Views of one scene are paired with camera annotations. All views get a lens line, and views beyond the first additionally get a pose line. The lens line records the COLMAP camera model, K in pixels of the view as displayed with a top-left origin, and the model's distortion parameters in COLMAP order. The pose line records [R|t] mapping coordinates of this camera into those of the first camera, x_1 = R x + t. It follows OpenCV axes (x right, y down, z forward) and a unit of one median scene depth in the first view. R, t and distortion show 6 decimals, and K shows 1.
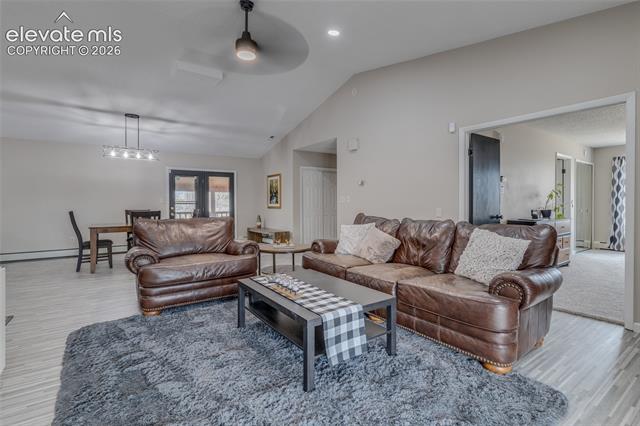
lens RADIAL K [[310.3, 0, 323.1], [0, 310.3, 207.8], [0, 0, 1]] dist [-0.002323, 0.005534]
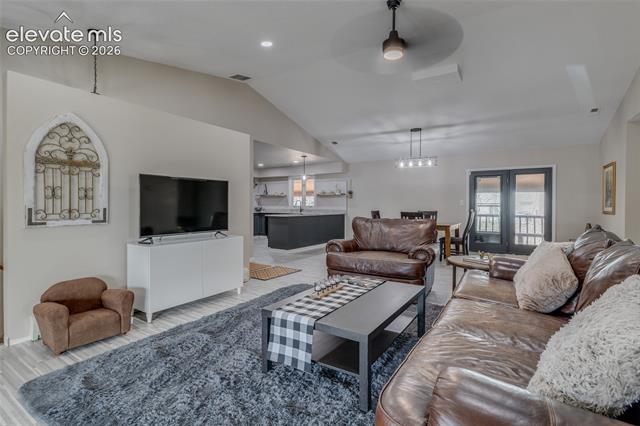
lens RADIAL K [[310.3, 0, 325.2], [0, 310.3, 214.7], [0, 0, 1]] dist [-0.002323, 0.005534]
pose [[0.374811, 0.033949, -0.926479, 0.333025], [-0.019425, 0.999398, 0.028763, -0.005338], [0.926898, 0.007216, 0.375245, 0.243751]]
